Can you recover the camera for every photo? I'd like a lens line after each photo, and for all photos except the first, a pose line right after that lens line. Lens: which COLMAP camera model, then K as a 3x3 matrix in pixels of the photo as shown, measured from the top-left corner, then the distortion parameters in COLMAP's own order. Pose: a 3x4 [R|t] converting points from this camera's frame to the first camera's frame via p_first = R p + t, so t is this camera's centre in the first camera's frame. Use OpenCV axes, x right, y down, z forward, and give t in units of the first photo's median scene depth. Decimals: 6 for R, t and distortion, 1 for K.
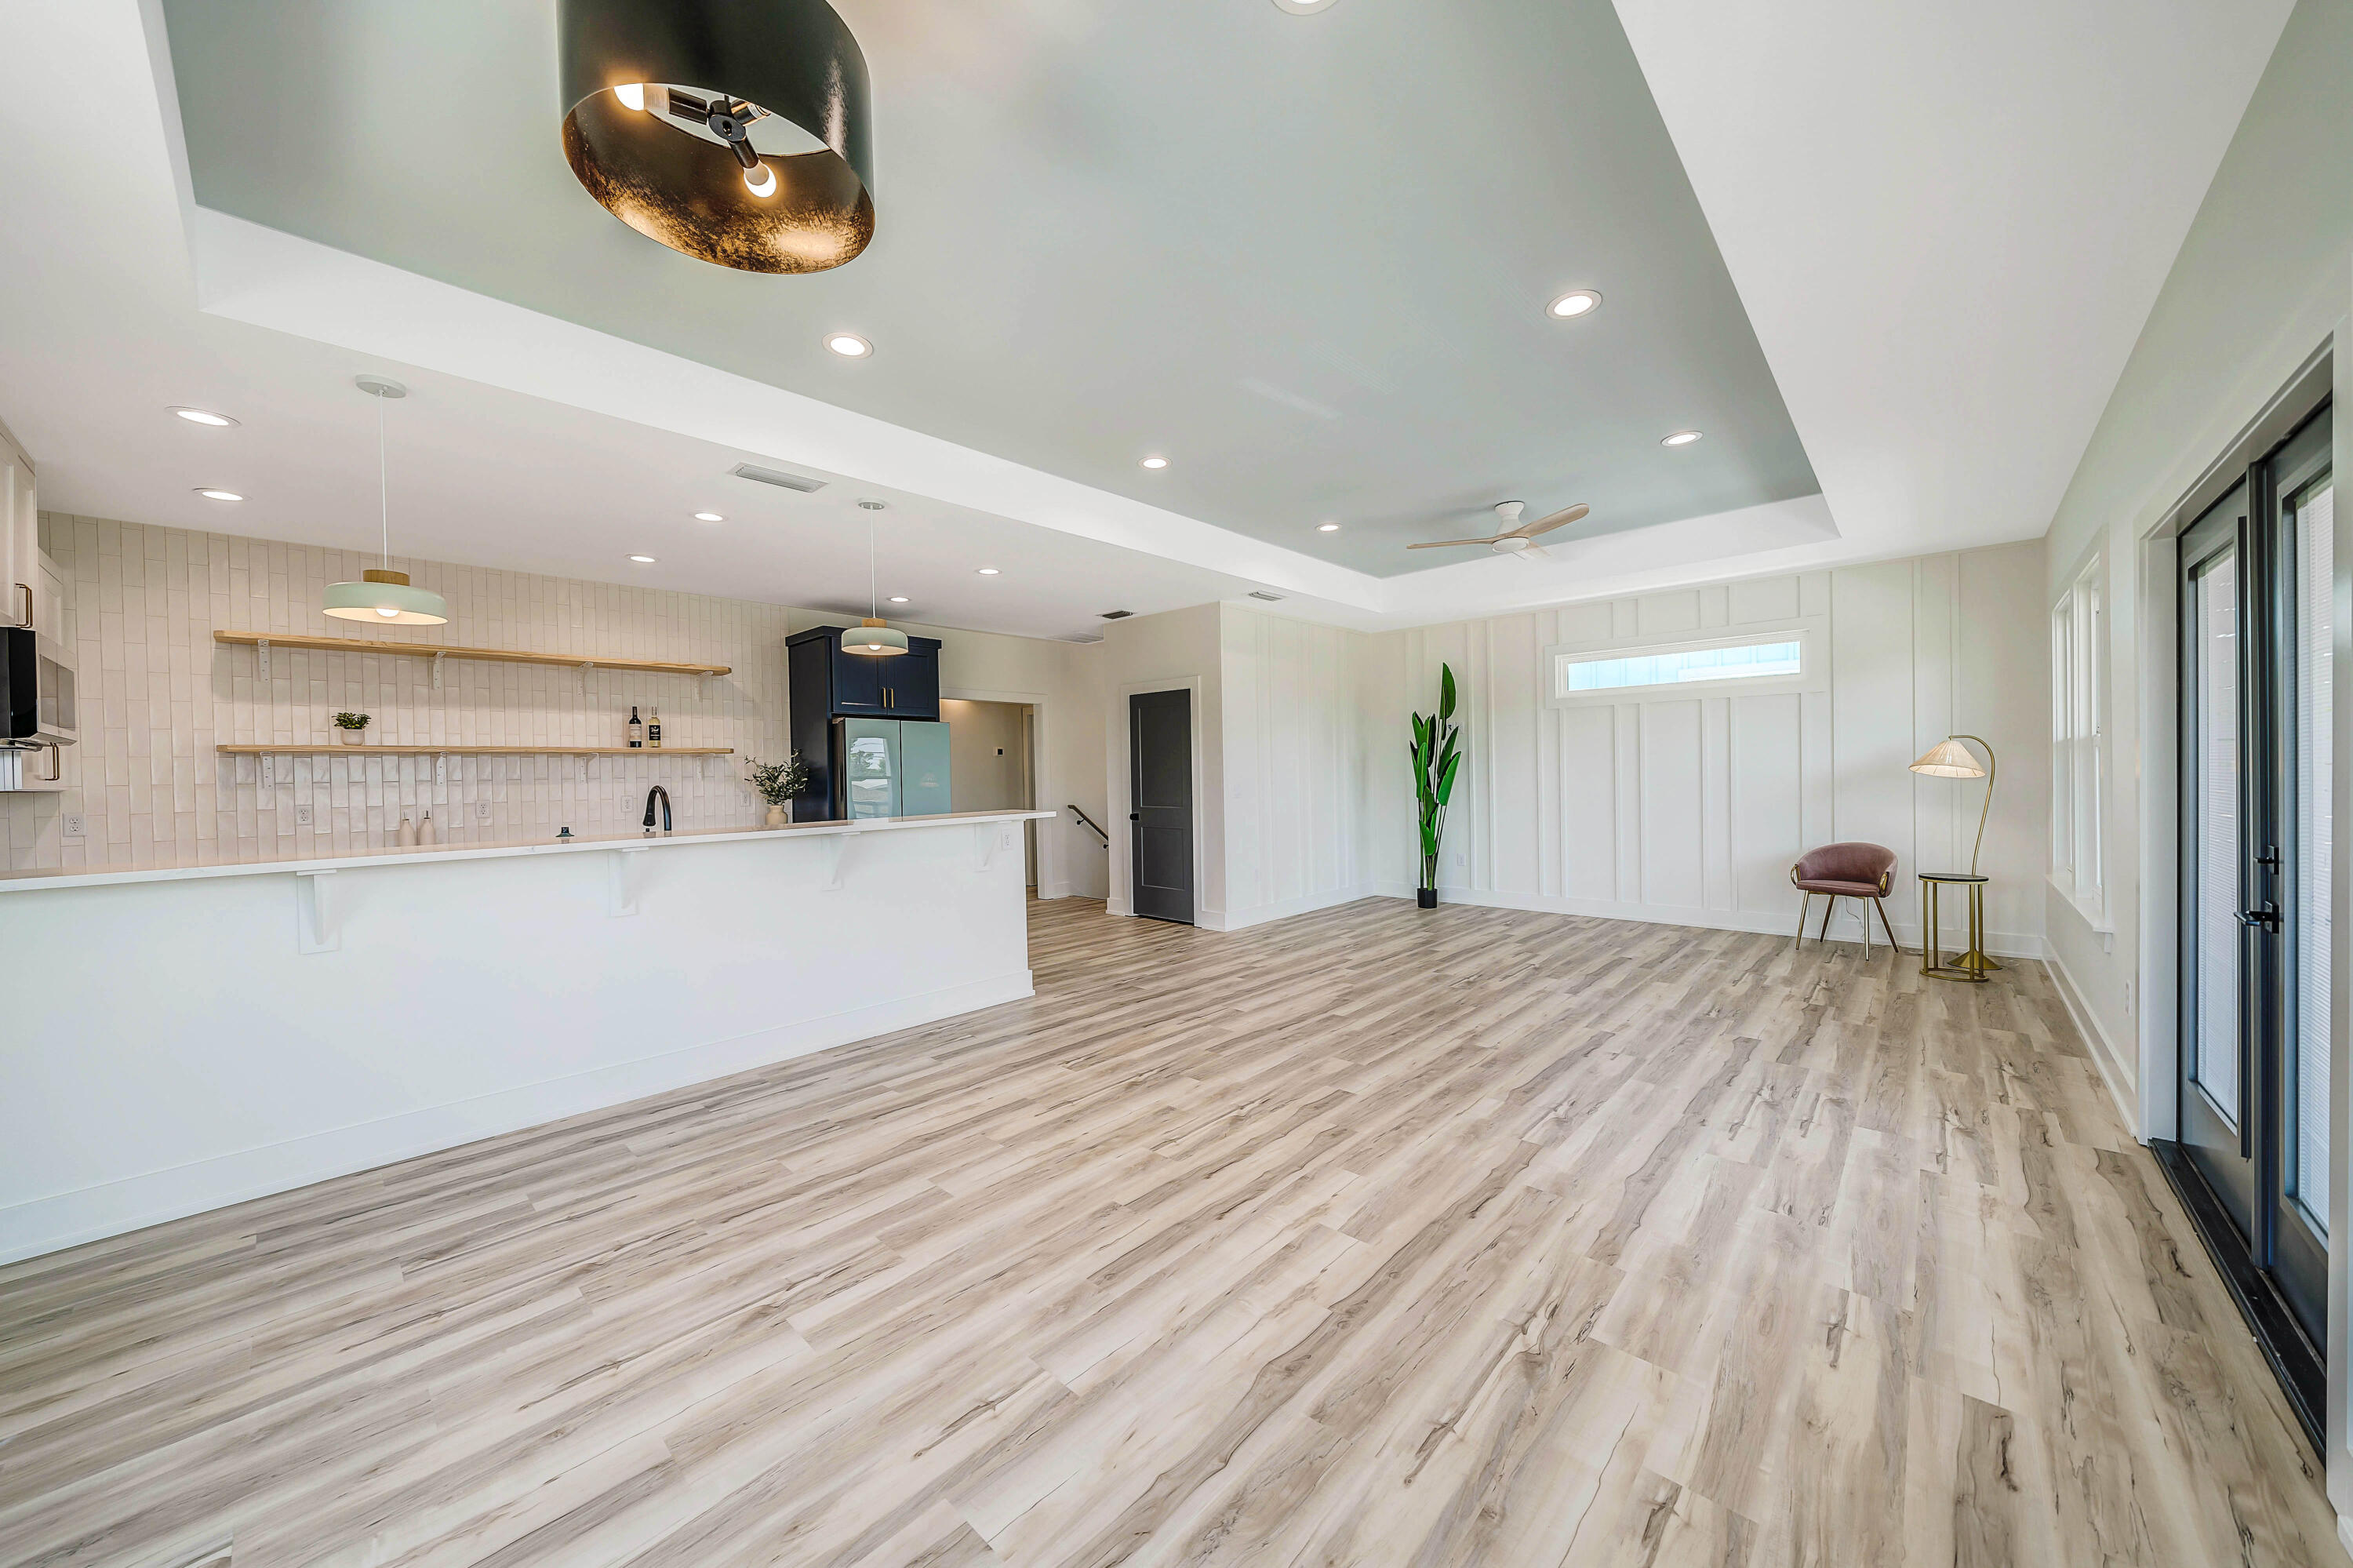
lens RADIAL K [[822.0, 0, 1150.4], [0, 822.0, 786.4], [0, 0, 1]] dist [-0.007403, 0.000715]
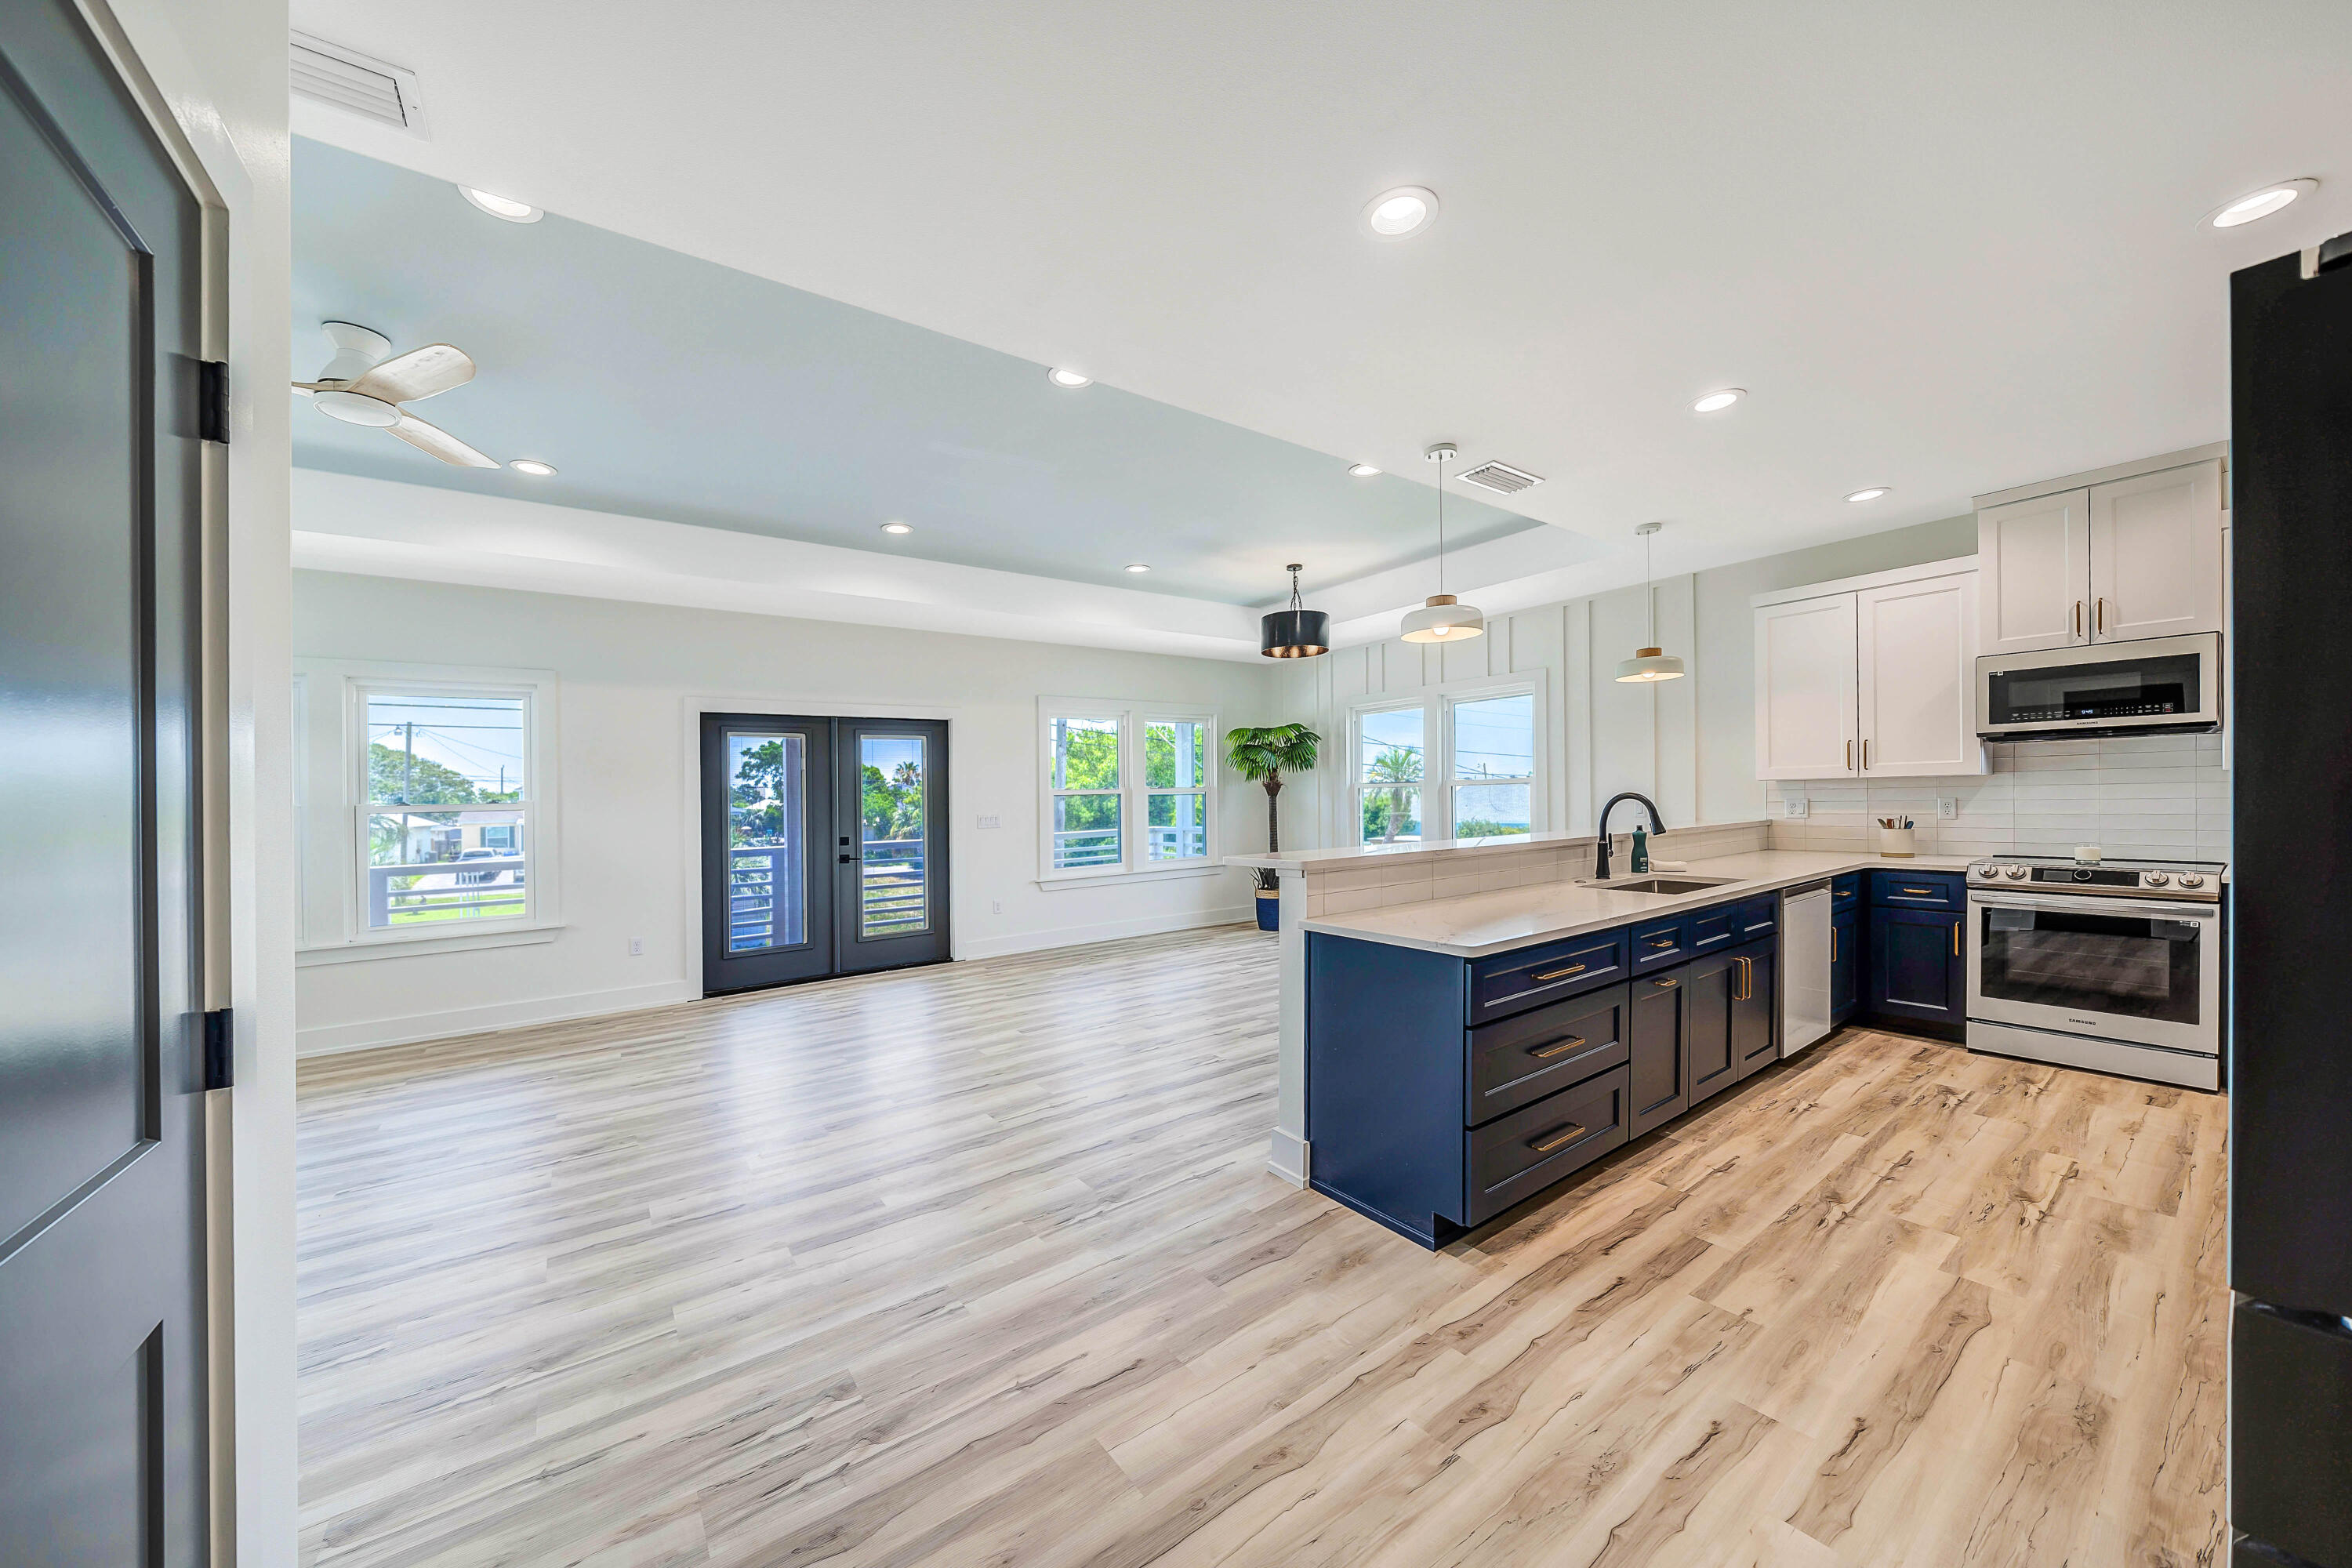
lens RADIAL K [[821.6, 0, 1162.5], [0, 821.6, 818.6], [0, 0, 1]] dist [-0.007403, 0.000715]
pose [[-0.983615, 0.038362, 0.176151, -0.220129], [0.045542, 0.998281, 0.036896, -0.028439], [-0.174433, 0.044314, -0.983671, 1.938131]]
